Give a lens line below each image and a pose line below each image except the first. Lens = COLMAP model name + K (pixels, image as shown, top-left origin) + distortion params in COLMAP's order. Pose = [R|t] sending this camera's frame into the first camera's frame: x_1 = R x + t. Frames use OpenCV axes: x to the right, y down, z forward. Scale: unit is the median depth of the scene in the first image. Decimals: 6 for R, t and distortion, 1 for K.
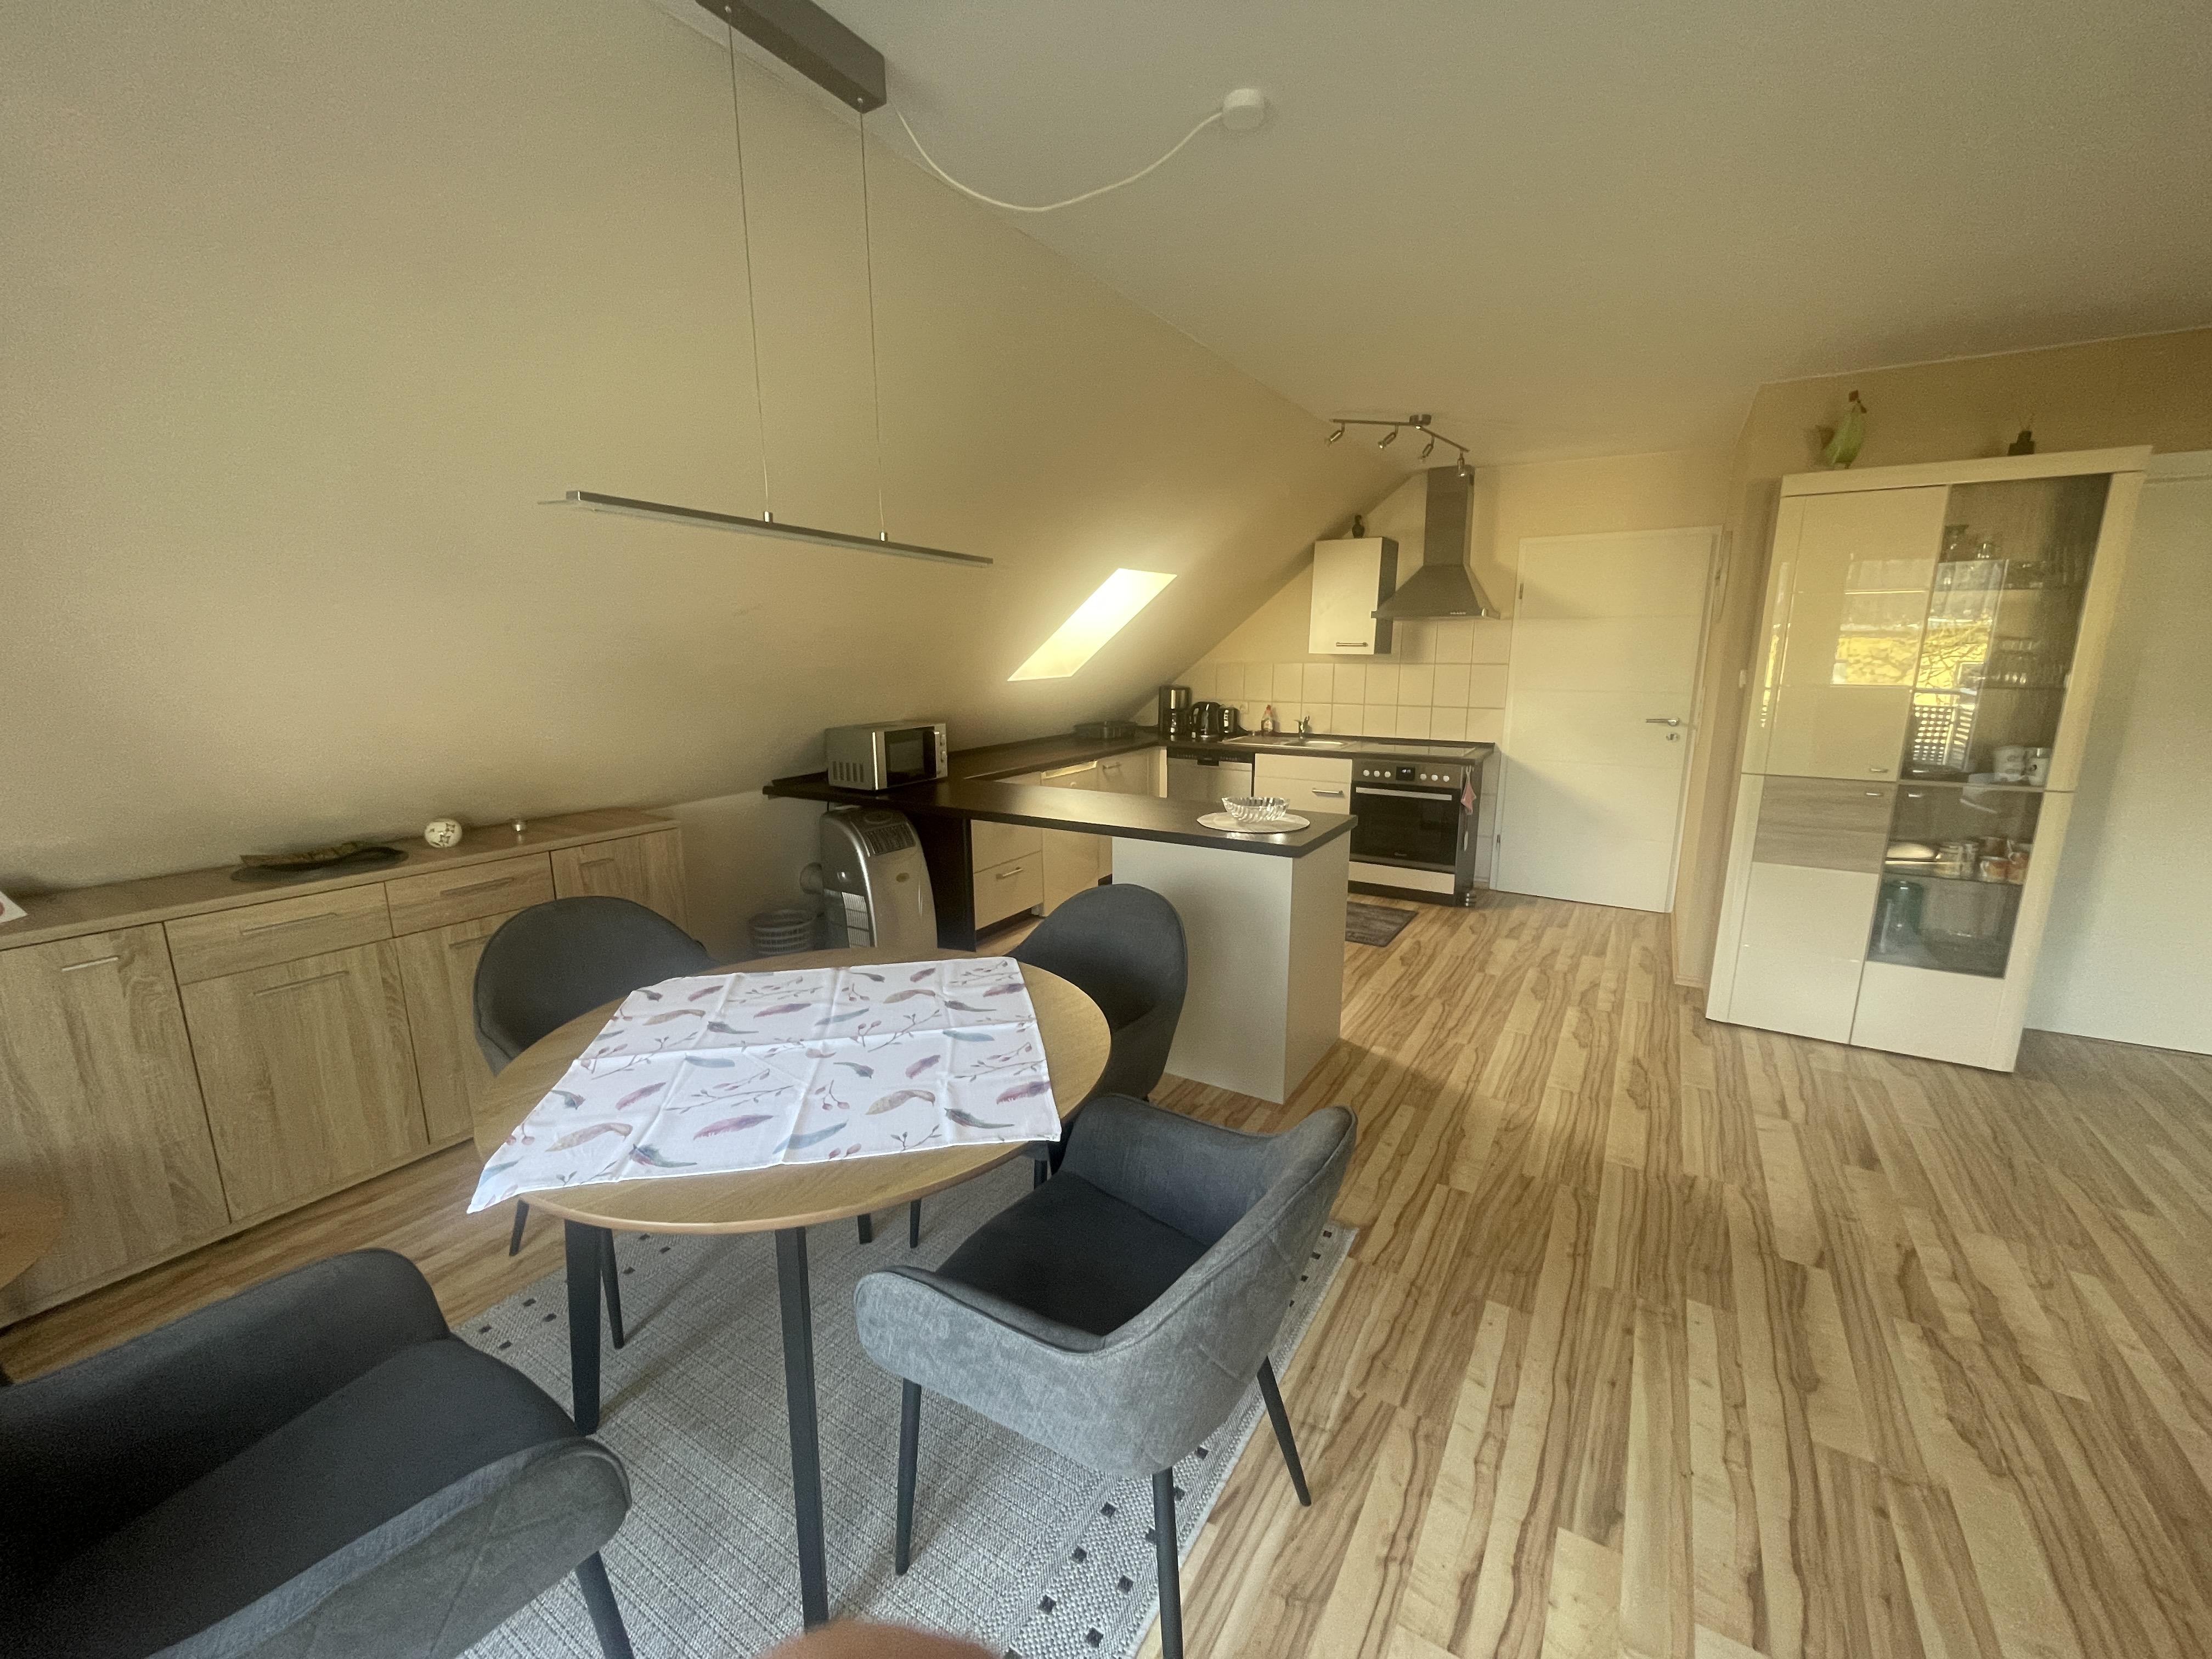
lens RADIAL K [[889.6, 0, 1103.5], [0, 889.6, 829.8], [0, 0, 1]] dist [-0.003125, -0.000302]
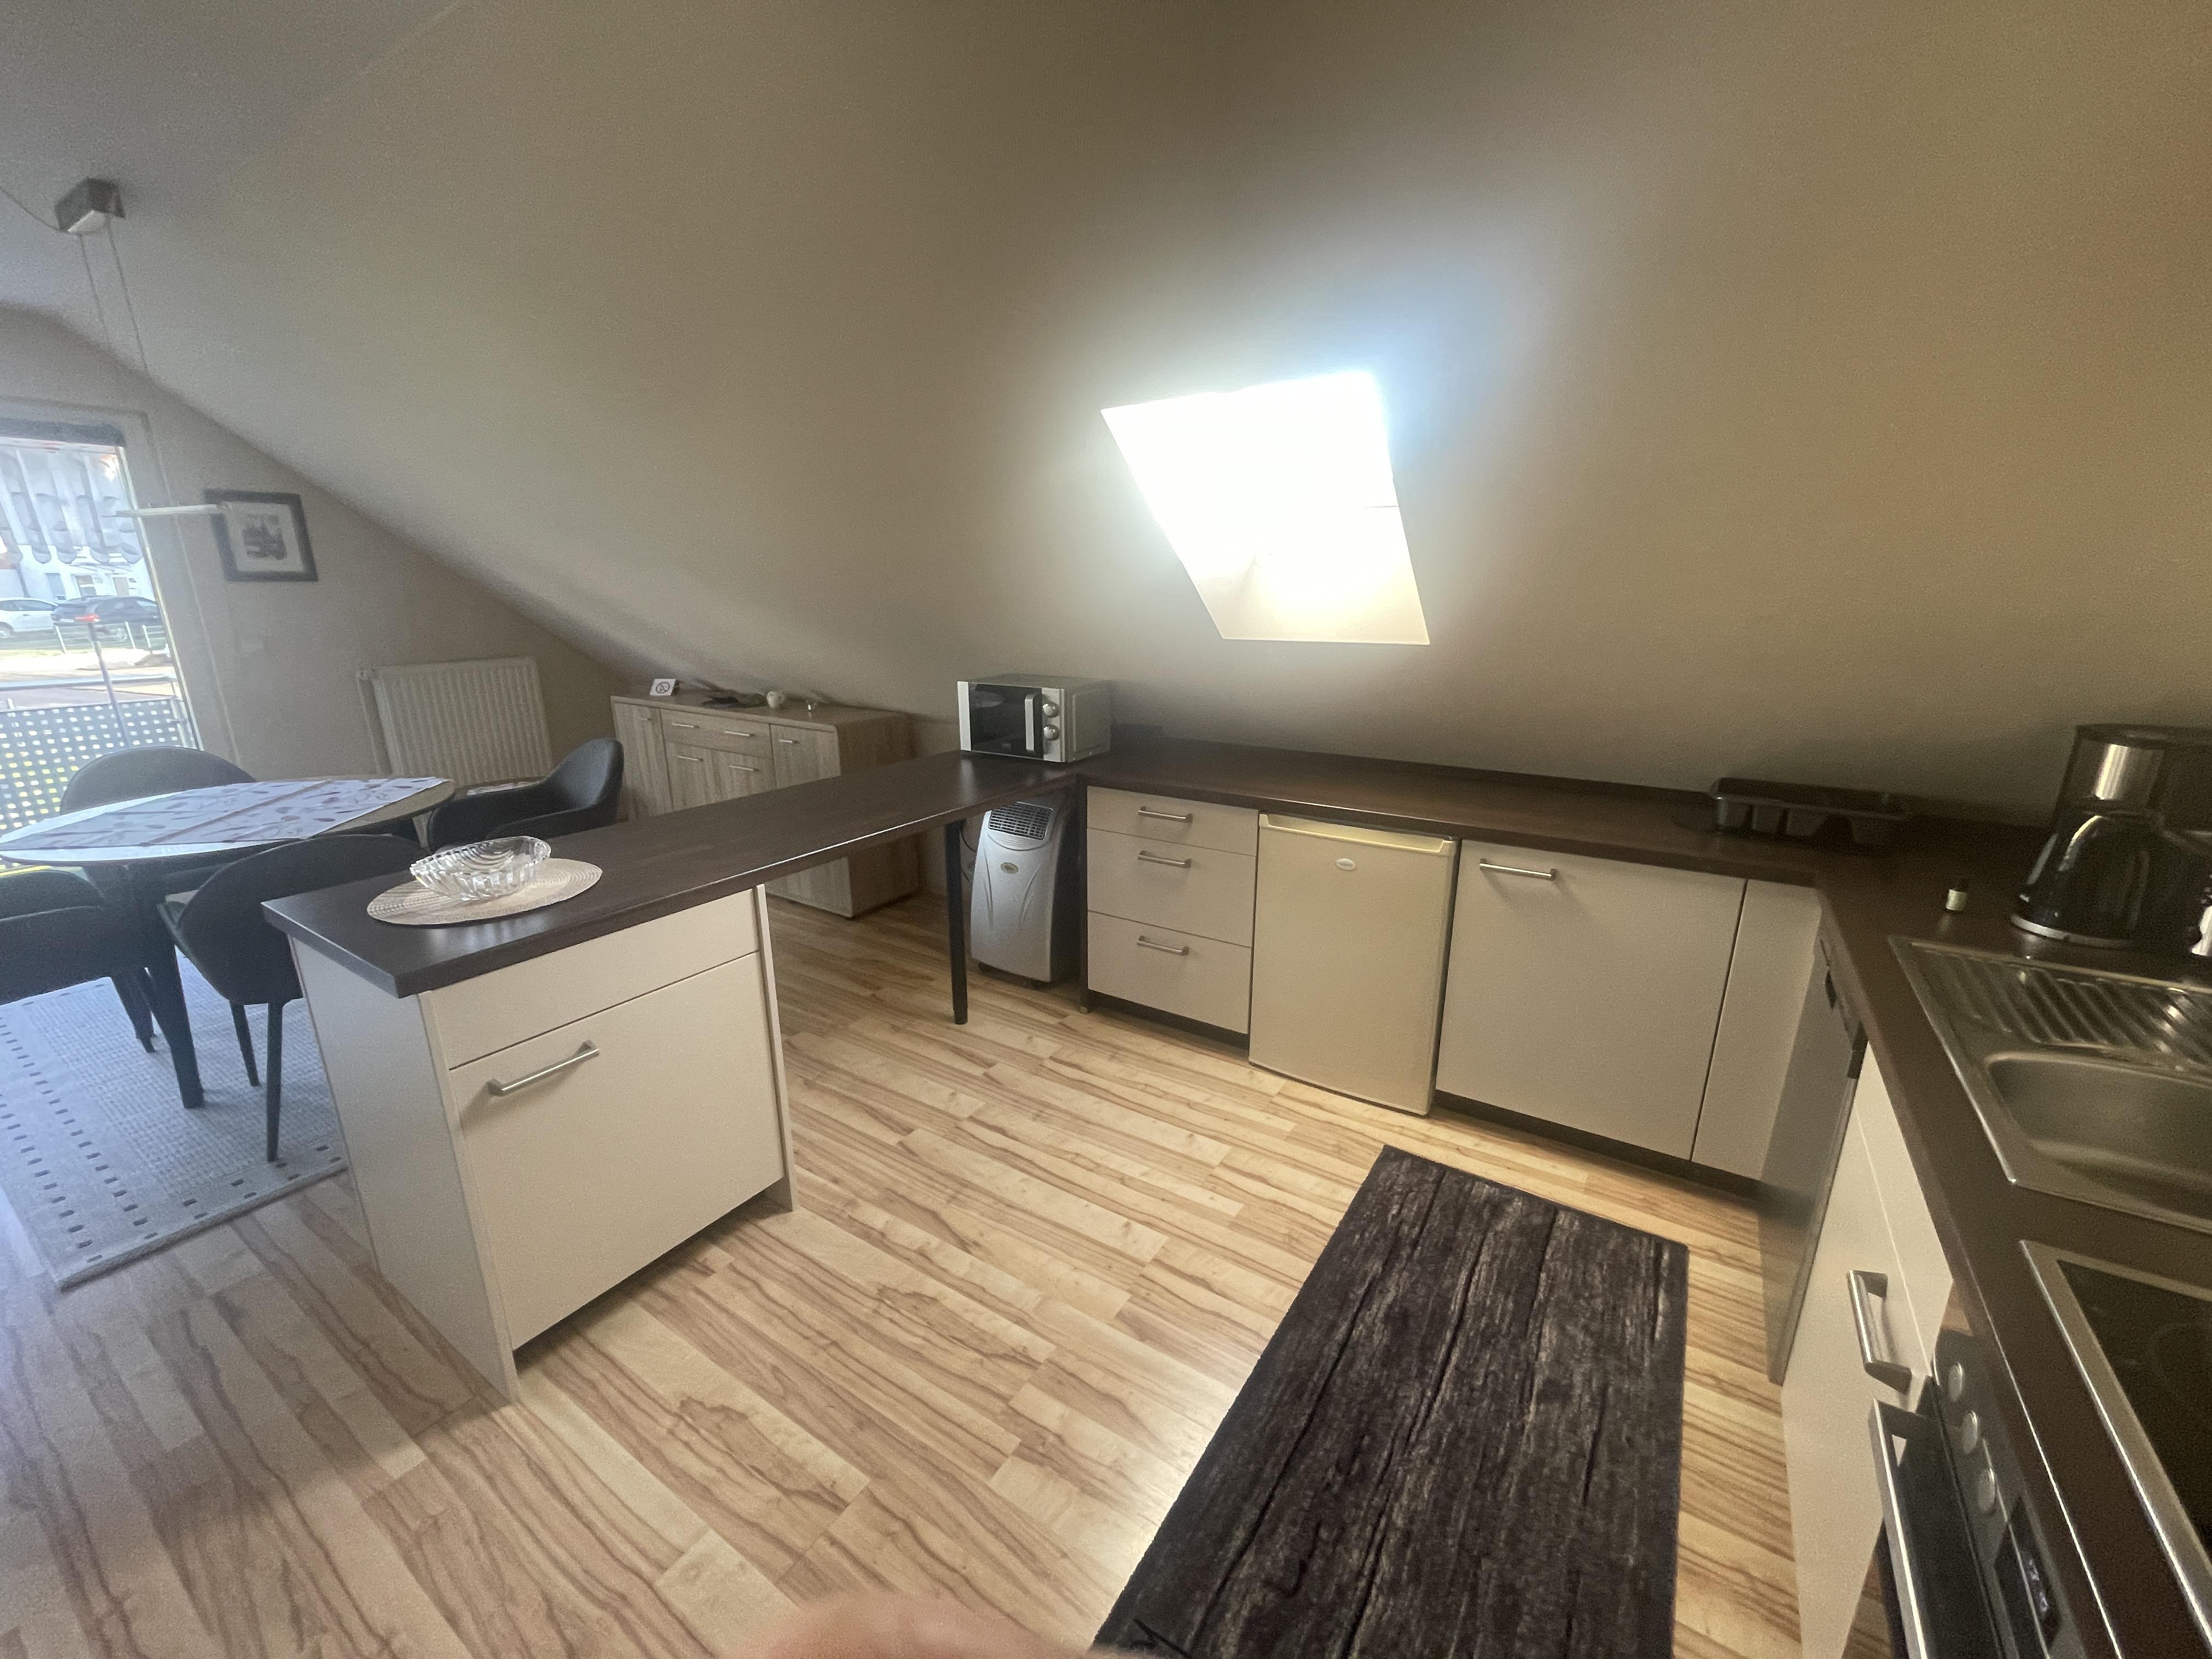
lens RADIAL K [[889.6, 0, 1107.1], [0, 889.6, 831.8], [0, 0, 1]] dist [-0.003125, -0.000302]
pose [[-0.015748, 0.276123, -0.960993, 0.580820], [-0.204559, 0.939894, 0.273413, -0.233124], [0.978728, 0.200885, 0.041681, 1.124742]]
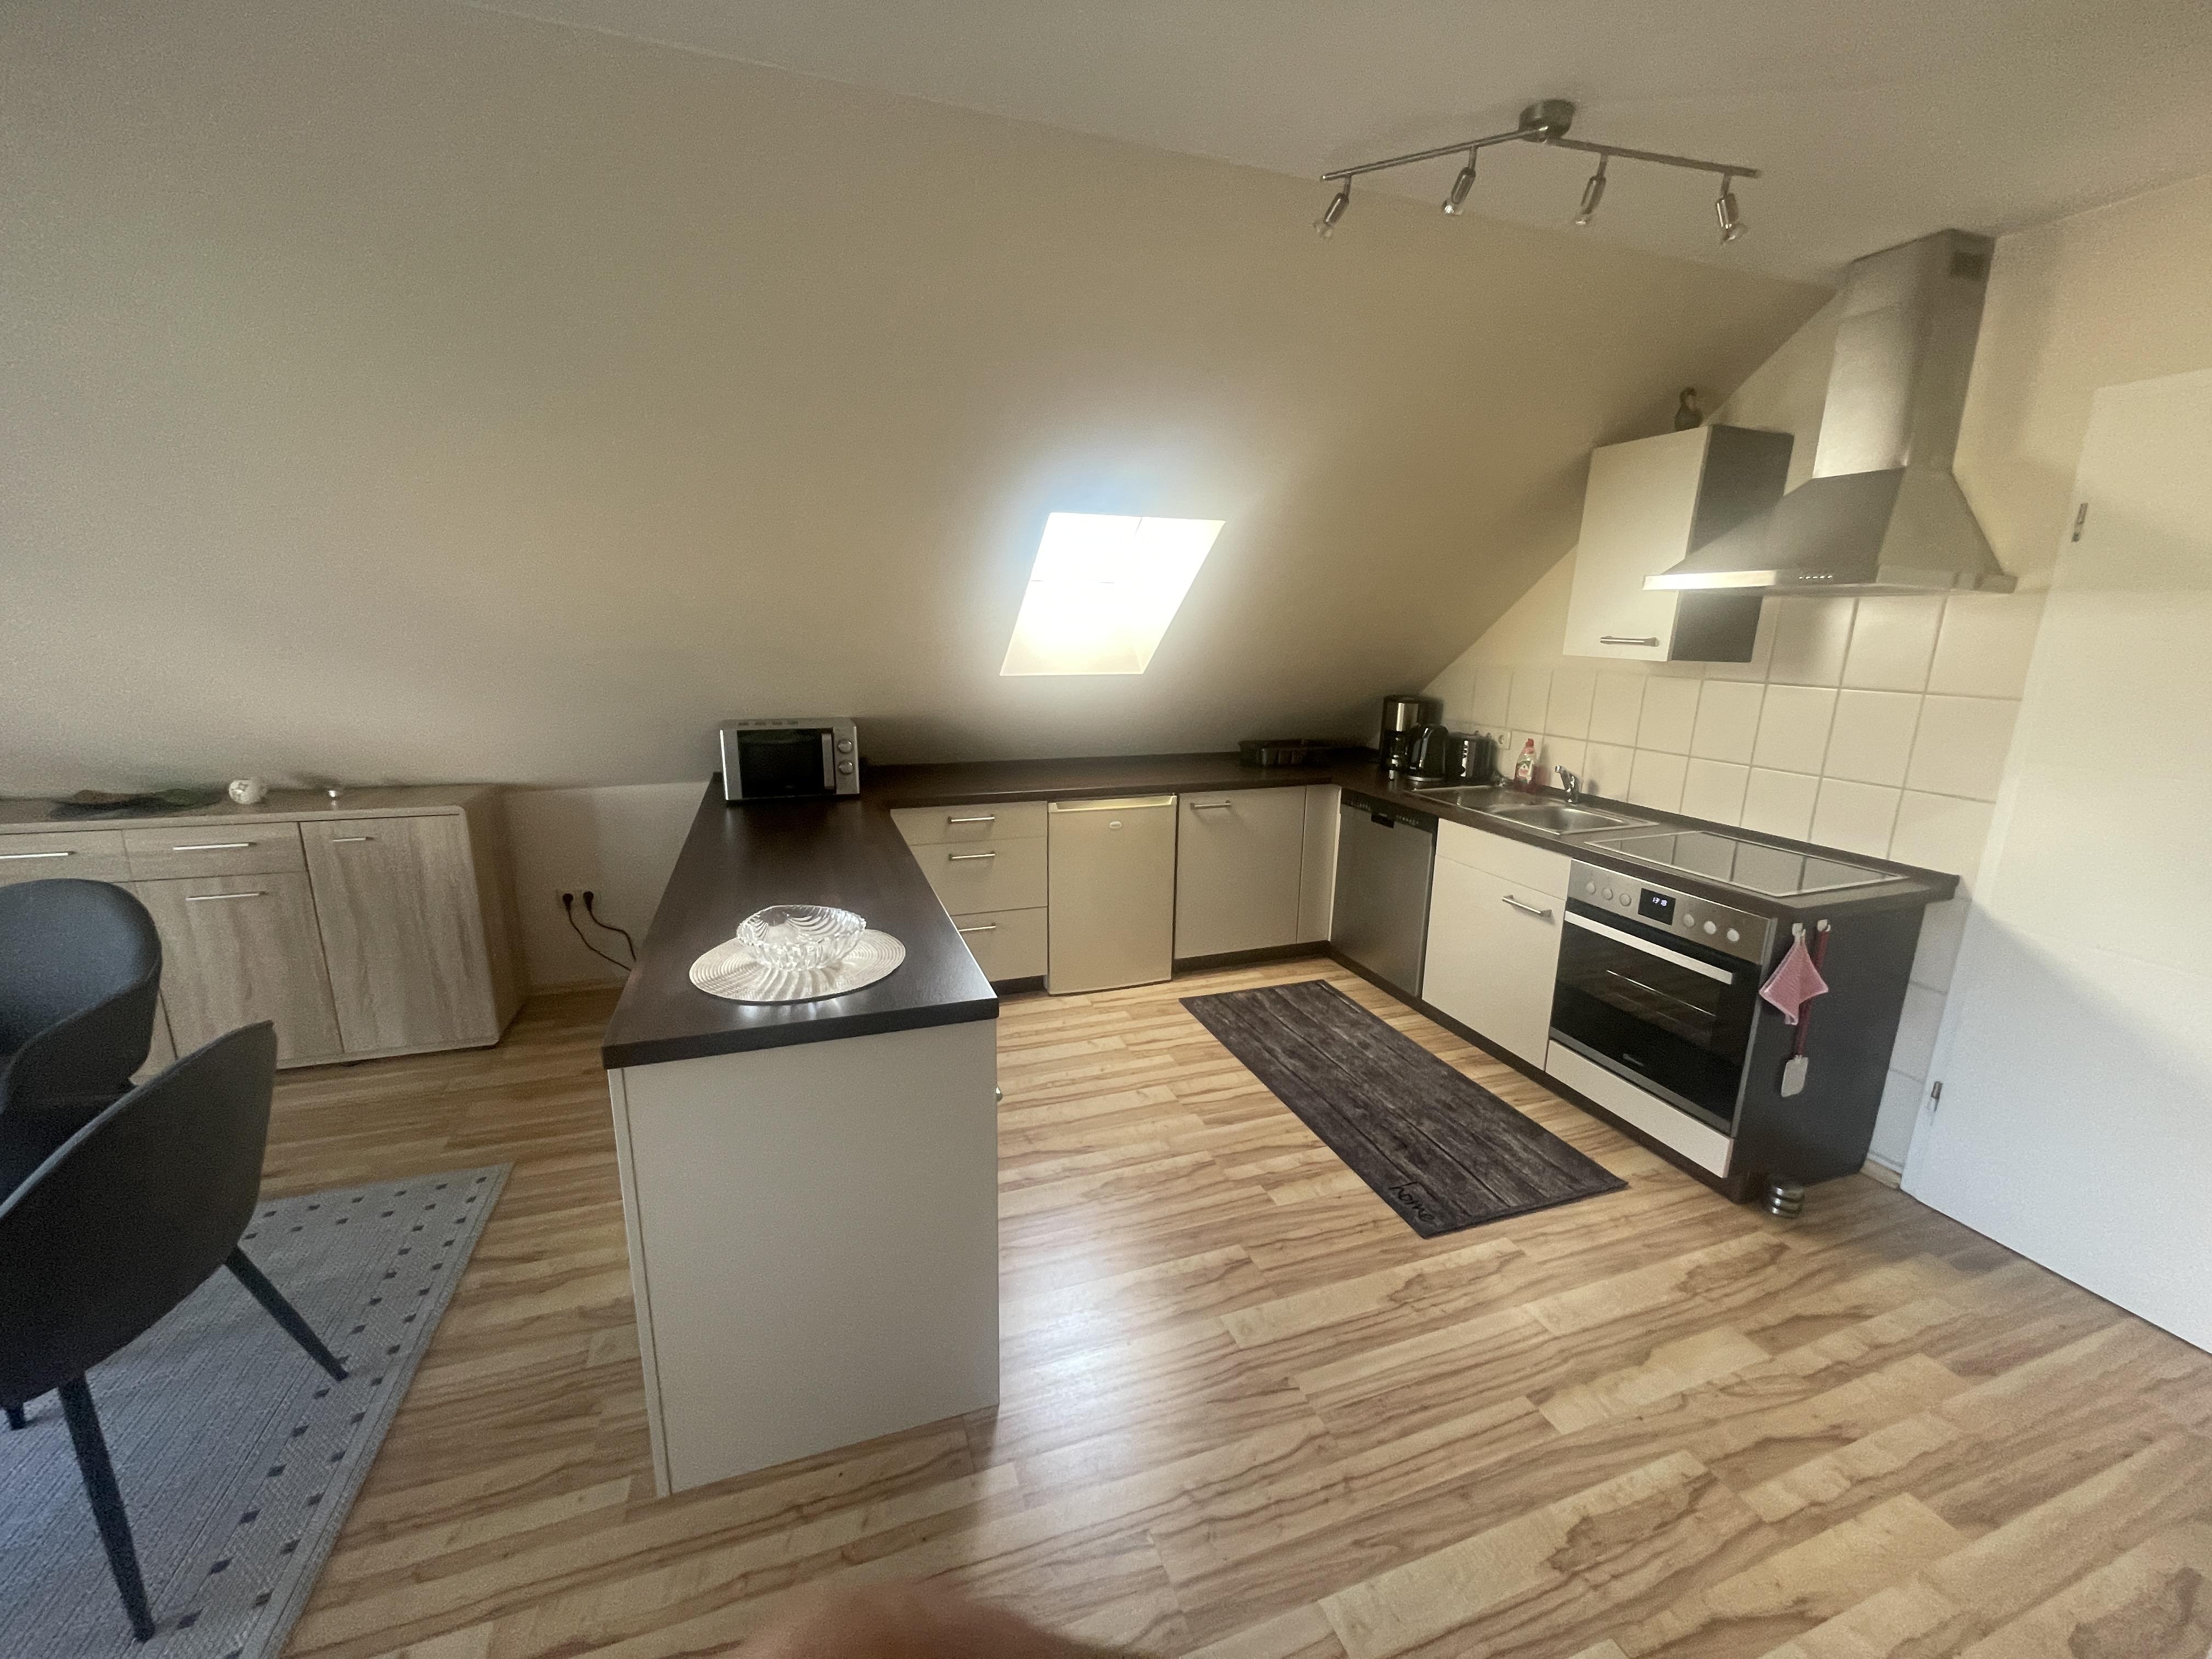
lens RADIAL K [[889.6, 0, 1105.5], [0, 889.6, 829.1], [0, 0, 1]] dist [-0.003125, -0.000302]
pose [[0.784587, 0.155089, -0.600309, 0.519425], [-0.145067, 0.987254, 0.065458, -0.123899], [0.602810, 0.035728, 0.797085, 0.561865]]
